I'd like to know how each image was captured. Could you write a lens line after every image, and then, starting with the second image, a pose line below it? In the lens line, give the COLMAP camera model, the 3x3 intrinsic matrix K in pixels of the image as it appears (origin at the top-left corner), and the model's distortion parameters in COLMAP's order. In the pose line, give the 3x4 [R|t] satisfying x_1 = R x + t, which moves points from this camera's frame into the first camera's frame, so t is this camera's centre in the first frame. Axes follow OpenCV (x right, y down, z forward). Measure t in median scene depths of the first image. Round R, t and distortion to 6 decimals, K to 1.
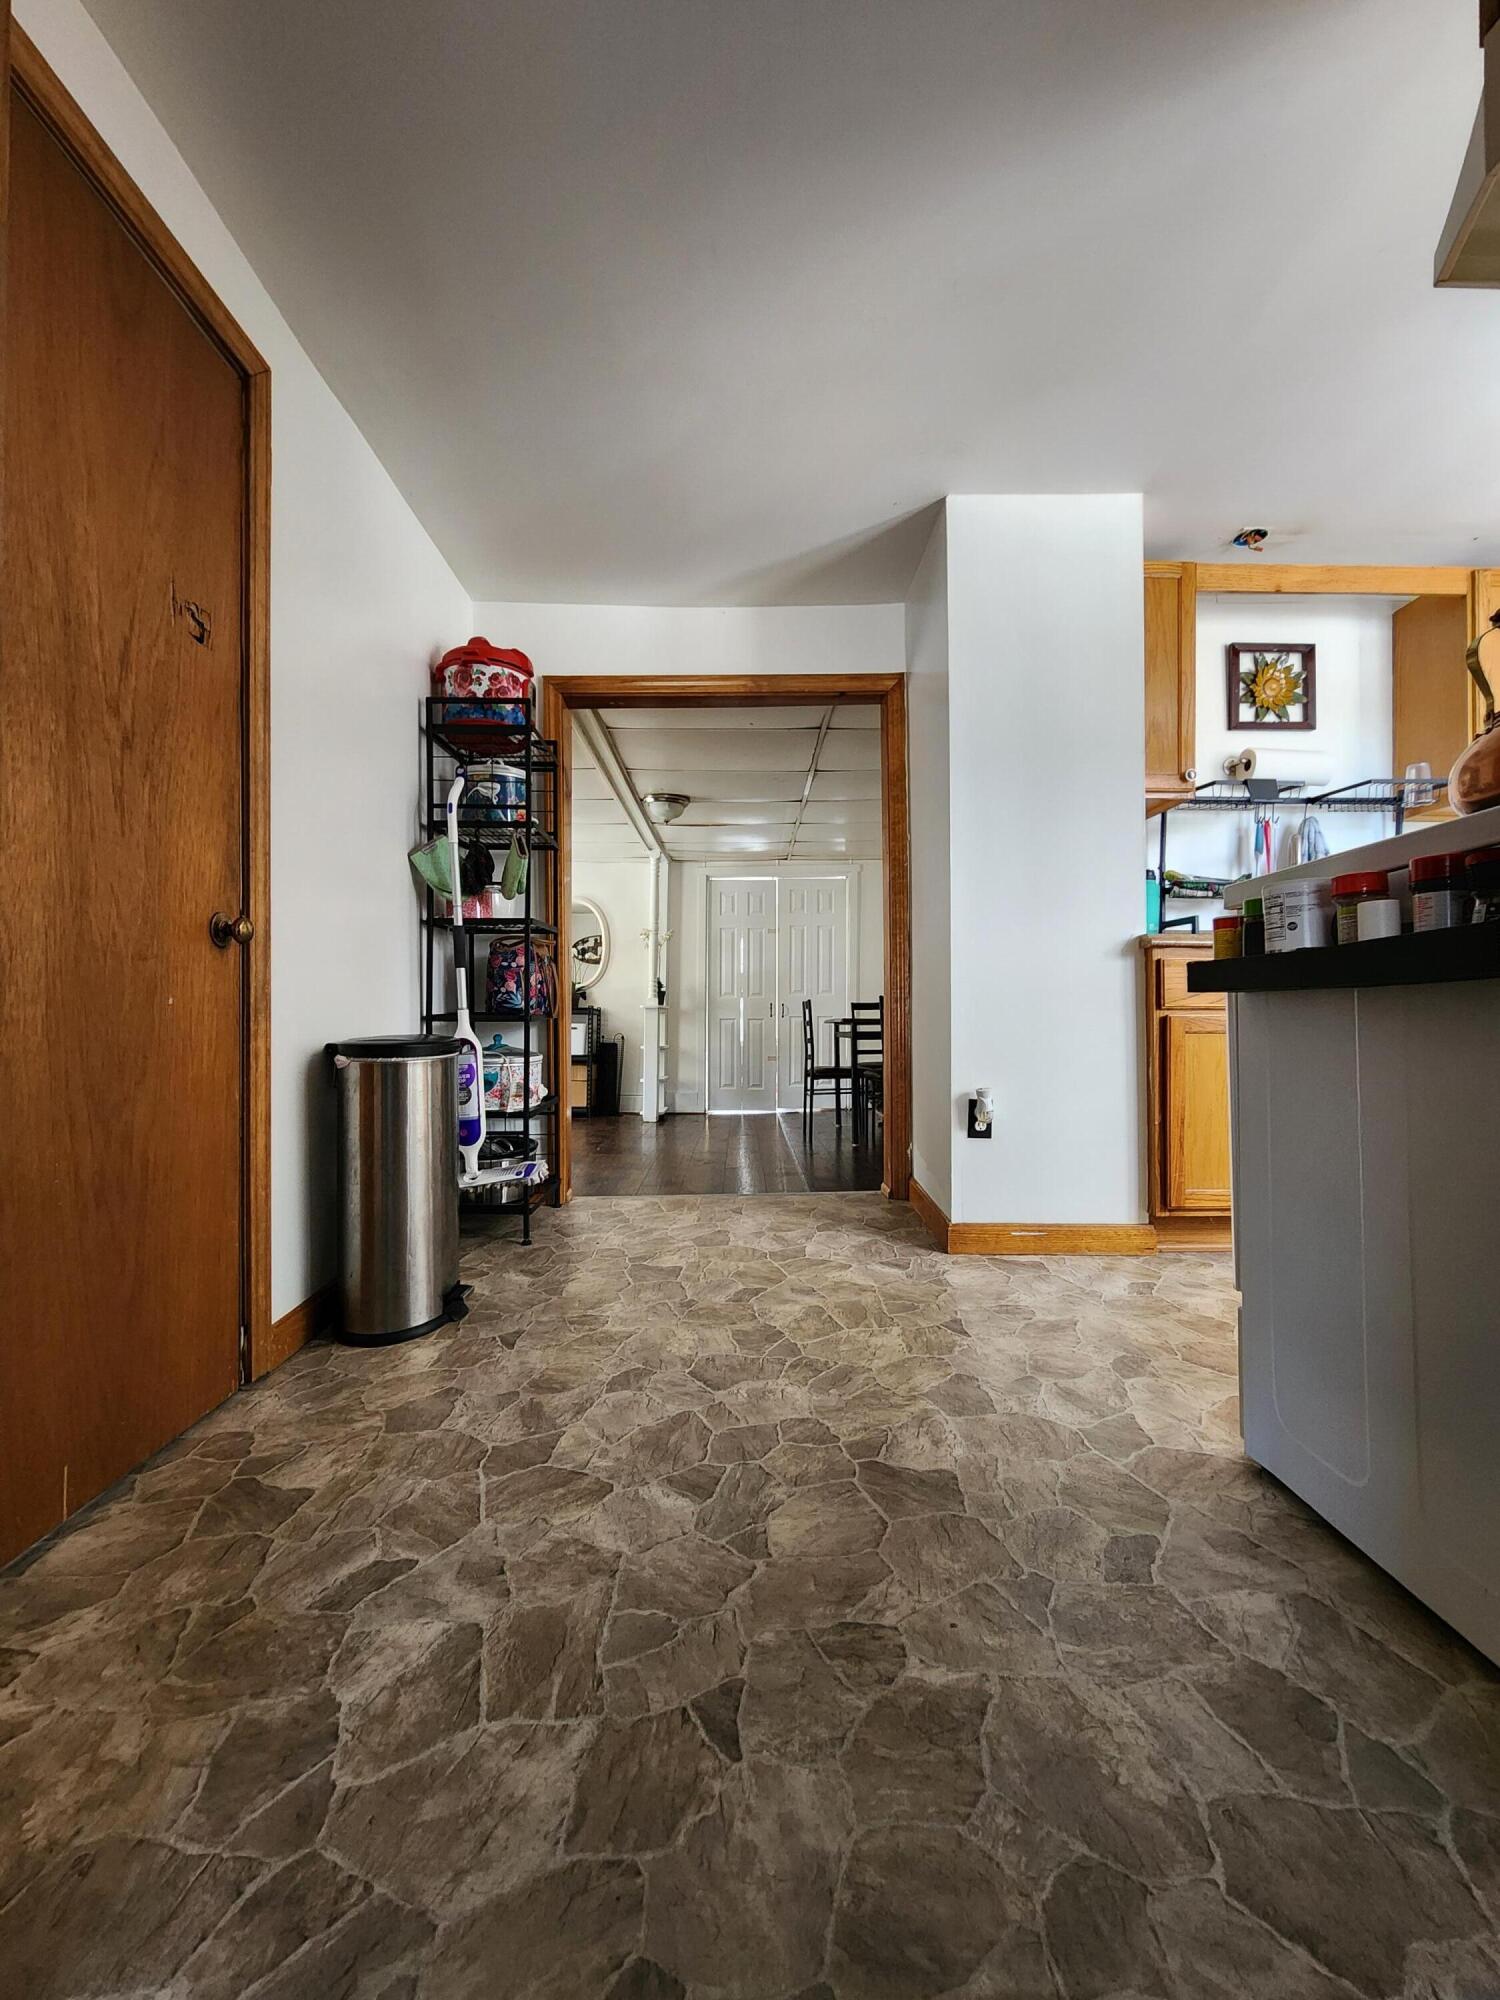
lens RADIAL K [[828.4, 0, 753.4], [0, 828.4, 1010.4], [0, 0, 1]] dist [-0.002315, 0.003463]
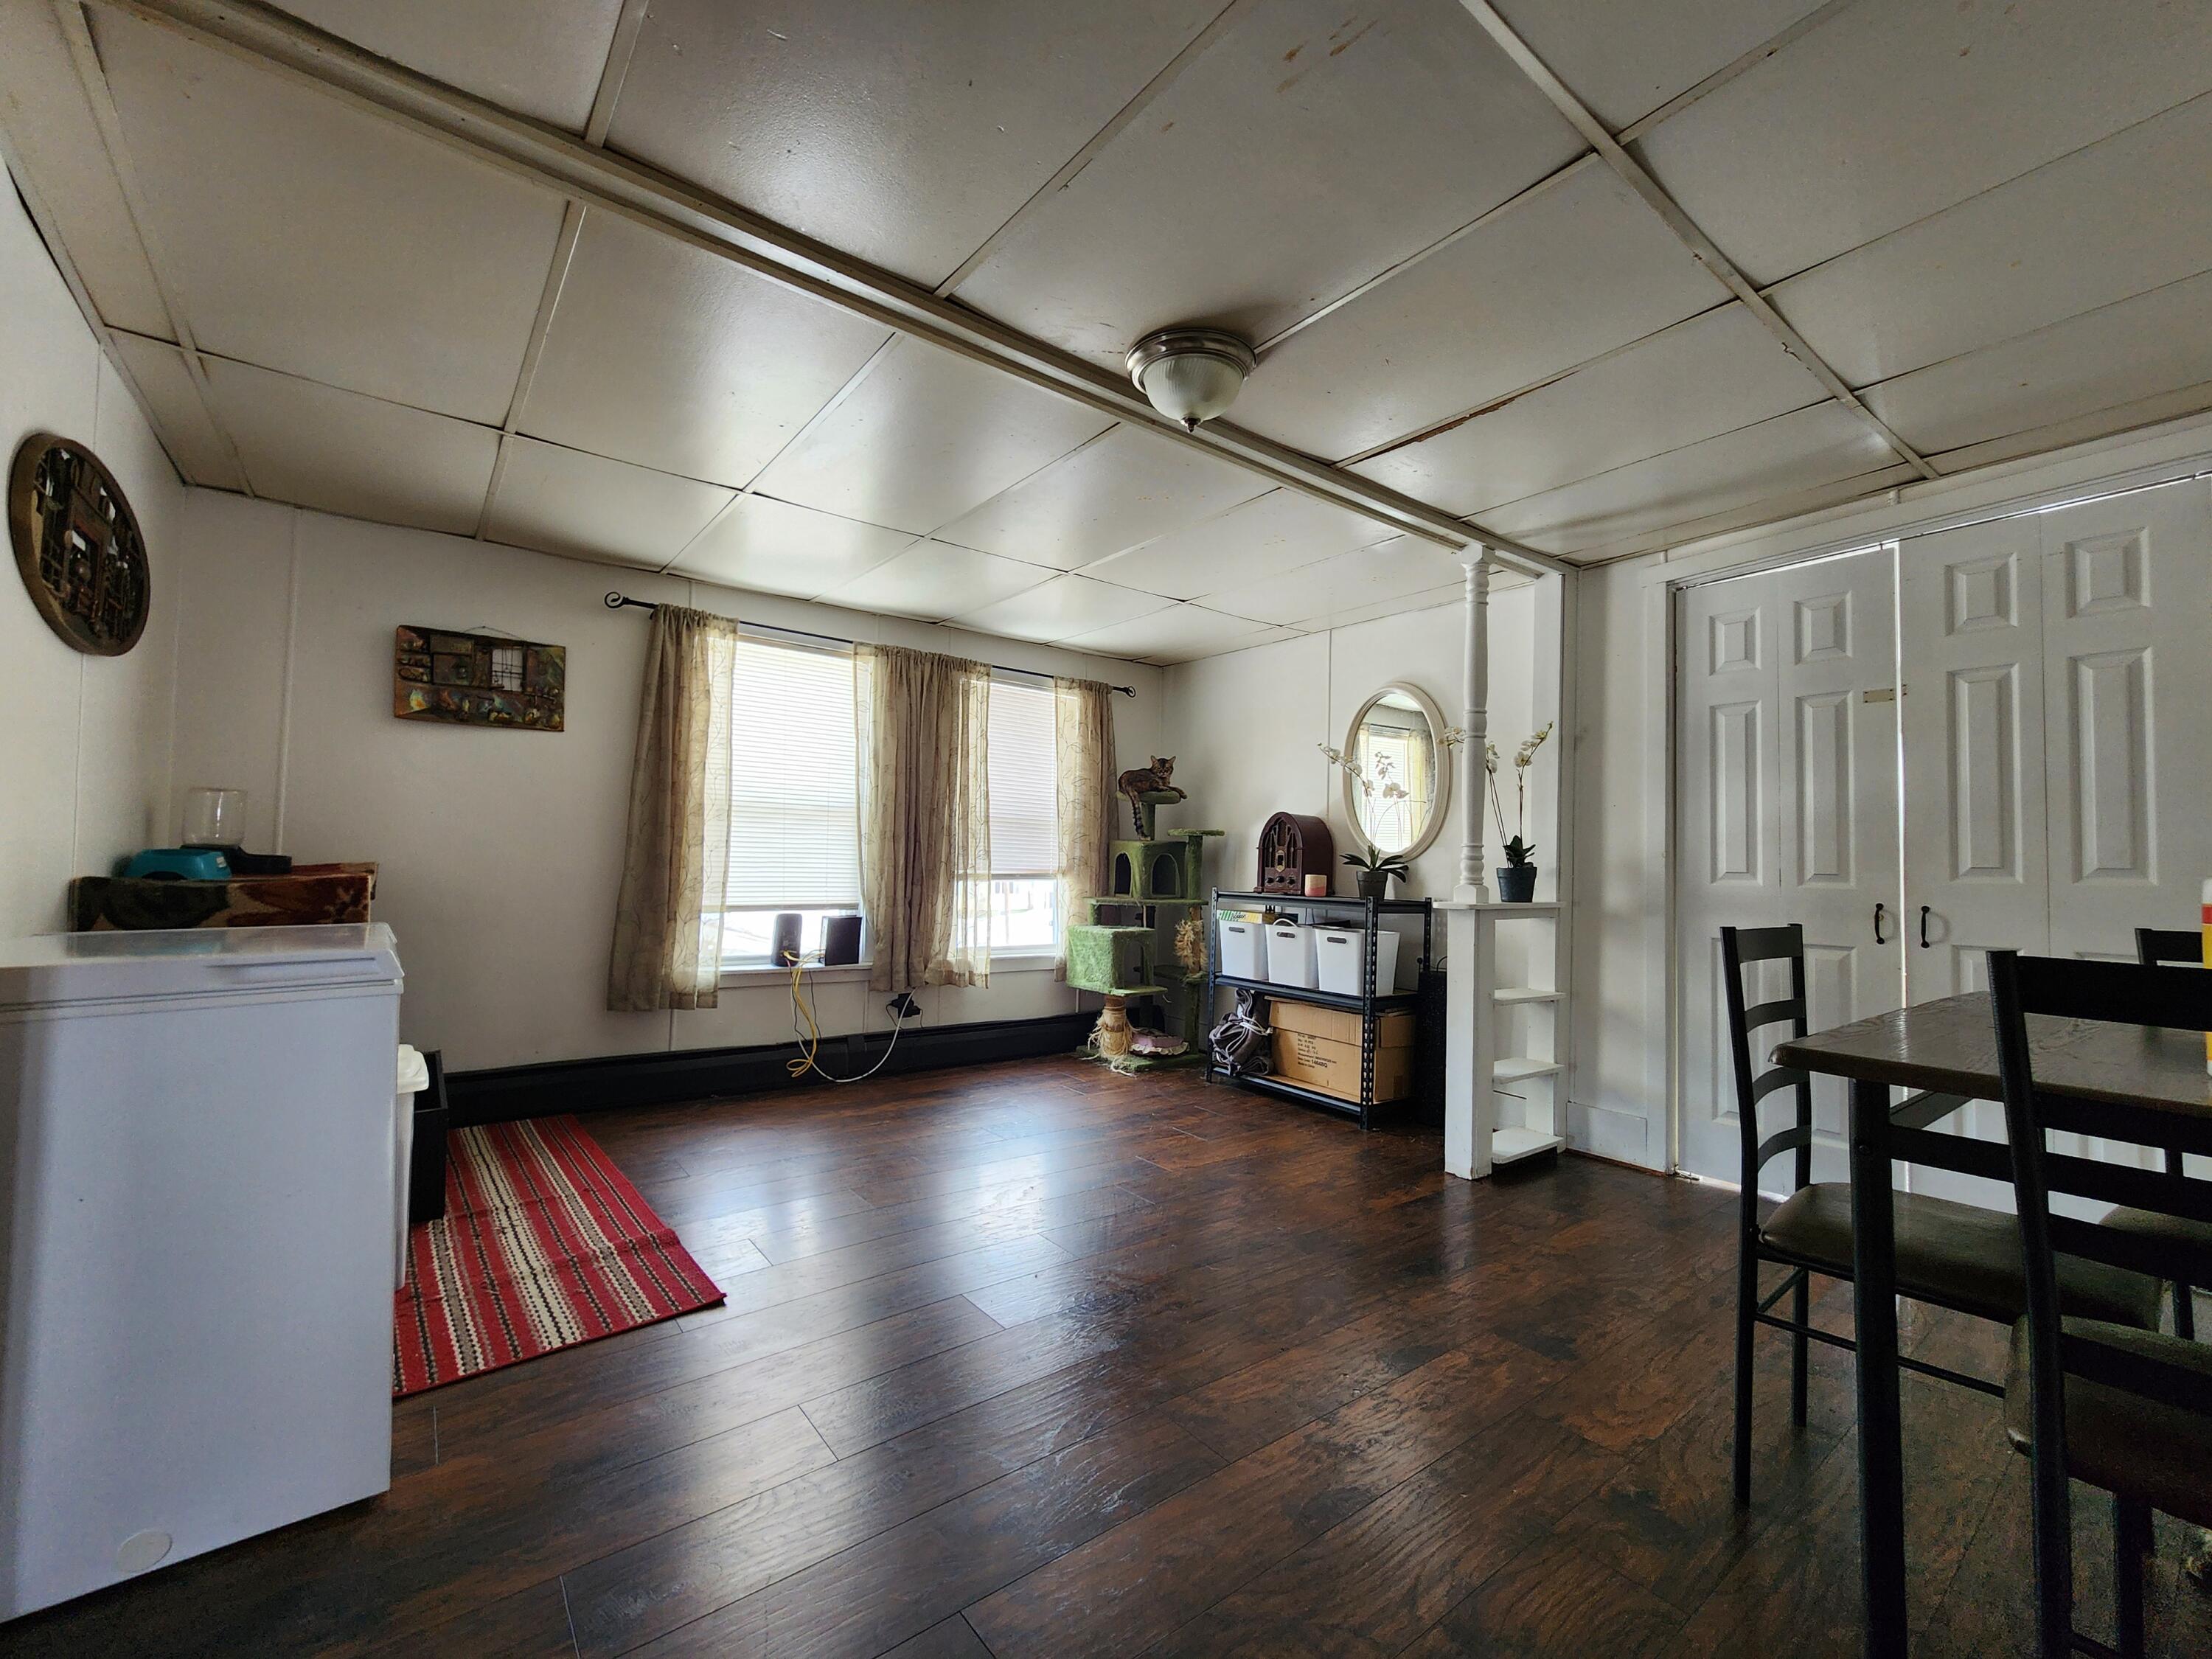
lens RADIAL K [[916.2, 0, 1106.0], [0, 916.2, 829.5], [0, 0, 1]] dist [-0.002315, 0.003463]
pose [[0.618136, -0.022552, -0.785747, 0.123915], [-0.017020, 0.998970, -0.042061, -0.017847], [0.785887, 0.039373, 0.617116, 0.509452]]
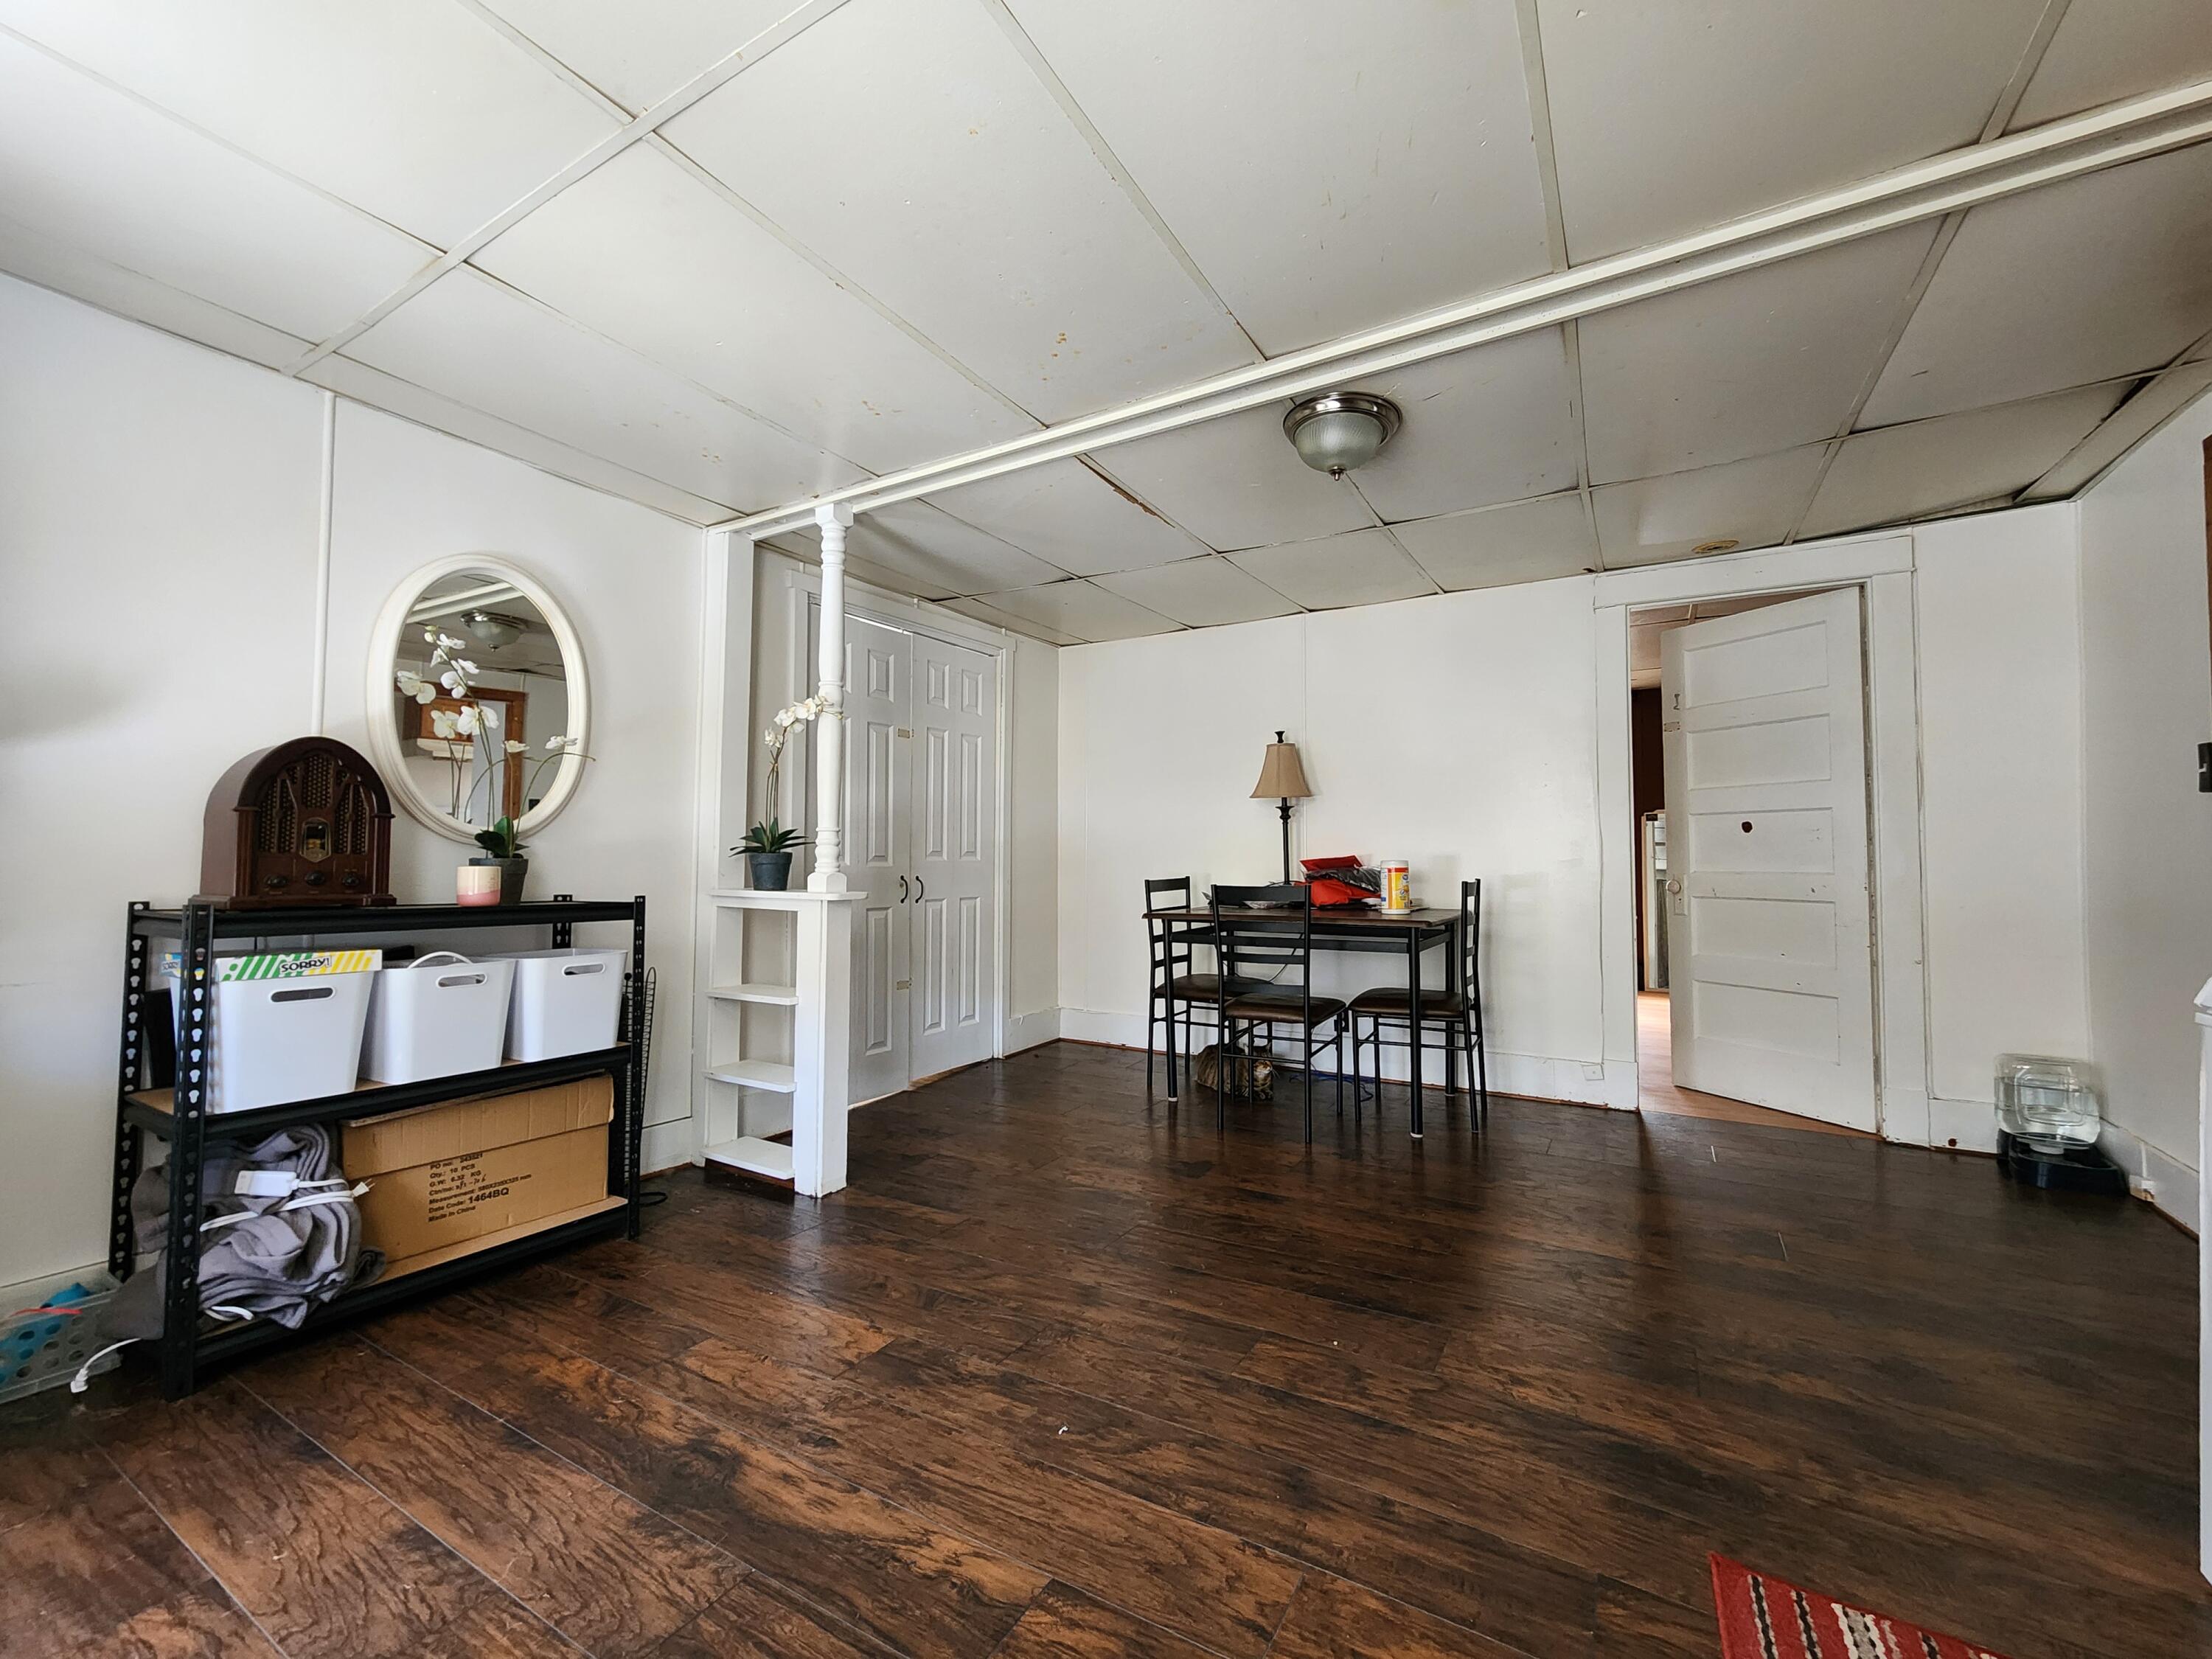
lens RADIAL K [[916.2, 0, 1106.0], [0, 916.2, 829.5], [0, 0, 1]] dist [-0.002315, 0.003463]
pose [[0.505724, 0.027012, 0.862272, -0.427884], [0.000437, 0.999502, -0.031567, -0.019139], [-0.862695, 0.016340, 0.505460, 0.614878]]
